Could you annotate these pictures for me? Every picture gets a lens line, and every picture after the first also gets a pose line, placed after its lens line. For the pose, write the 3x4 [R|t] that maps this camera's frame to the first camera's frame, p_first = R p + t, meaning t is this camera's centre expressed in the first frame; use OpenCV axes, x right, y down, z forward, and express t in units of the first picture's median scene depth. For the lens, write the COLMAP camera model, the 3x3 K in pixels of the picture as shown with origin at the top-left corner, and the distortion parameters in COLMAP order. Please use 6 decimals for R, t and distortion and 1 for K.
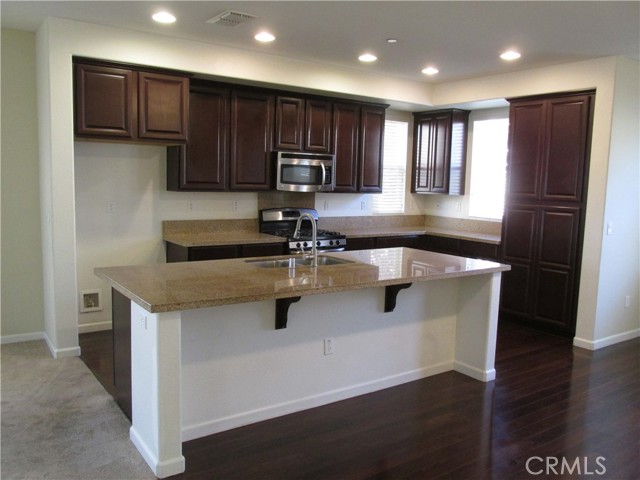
lens RADIAL K [[526.0, 0, 322.3], [0, 526.0, 240.4], [0, 0, 1]] dist [-0.036091, 0.001774]
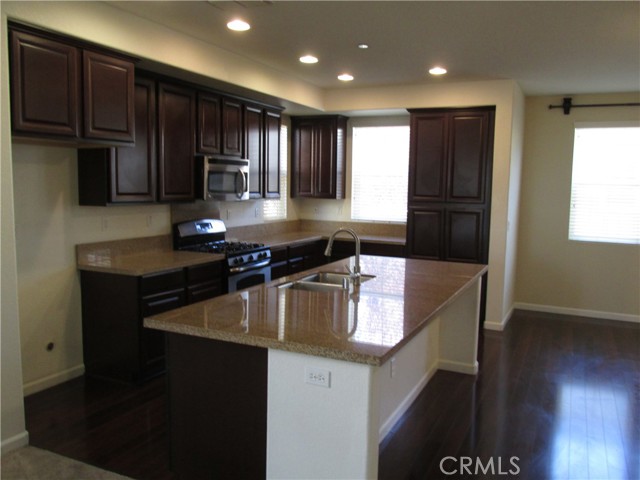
lens RADIAL K [[526.0, 0, 320.3], [0, 526.0, 238.1], [0, 0, 1]] dist [-0.036091, 0.001774]
pose [[0.876790, -0.062418, 0.476805, -0.335984], [0.064399, 0.997850, 0.012204, -0.031374], [-0.476542, 0.020006, 0.878924, 0.144342]]
